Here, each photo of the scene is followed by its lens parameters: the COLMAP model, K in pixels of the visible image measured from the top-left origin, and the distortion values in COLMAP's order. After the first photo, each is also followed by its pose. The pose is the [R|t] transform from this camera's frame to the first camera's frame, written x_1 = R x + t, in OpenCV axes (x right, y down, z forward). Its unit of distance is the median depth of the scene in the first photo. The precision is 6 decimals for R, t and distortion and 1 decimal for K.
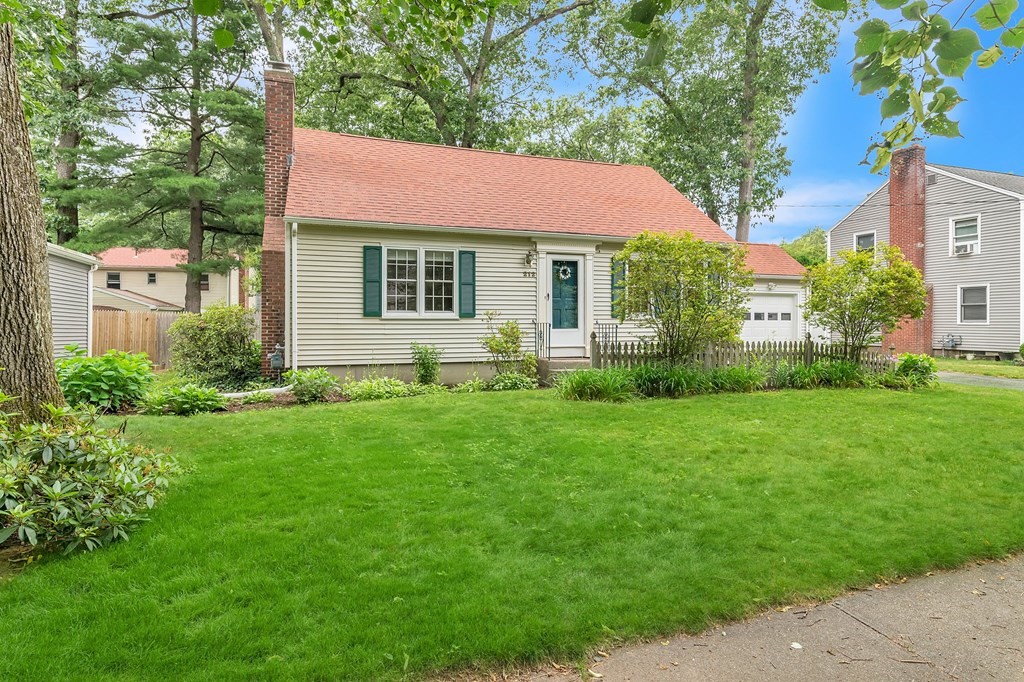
lens RADIAL K [[579.4, 0, 511.2], [0, 579.4, 336.0], [0, 0, 1]] dist [0.001767, 0.000210]
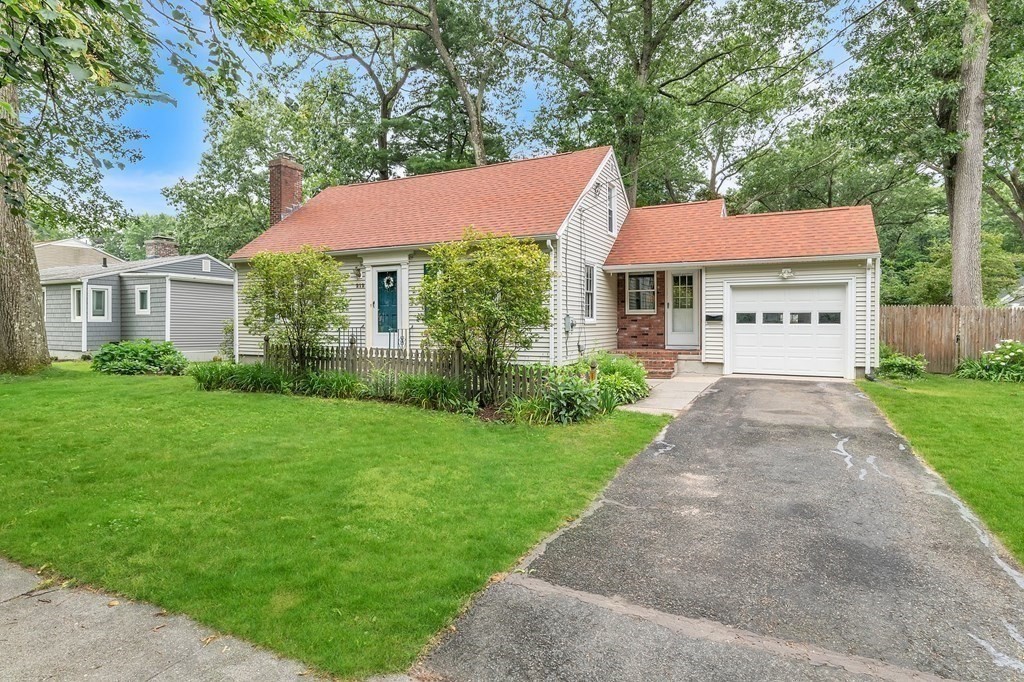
lens RADIAL K [[579.4, 0, 512.8], [0, 579.4, 338.4], [0, 0, 1]] dist [0.001767, 0.000210]
pose [[0.666470, 0.014607, -0.745389, 1.084832], [-0.017210, 0.999843, 0.004205, -0.010139], [0.745333, 0.010025, 0.666617, 0.438077]]
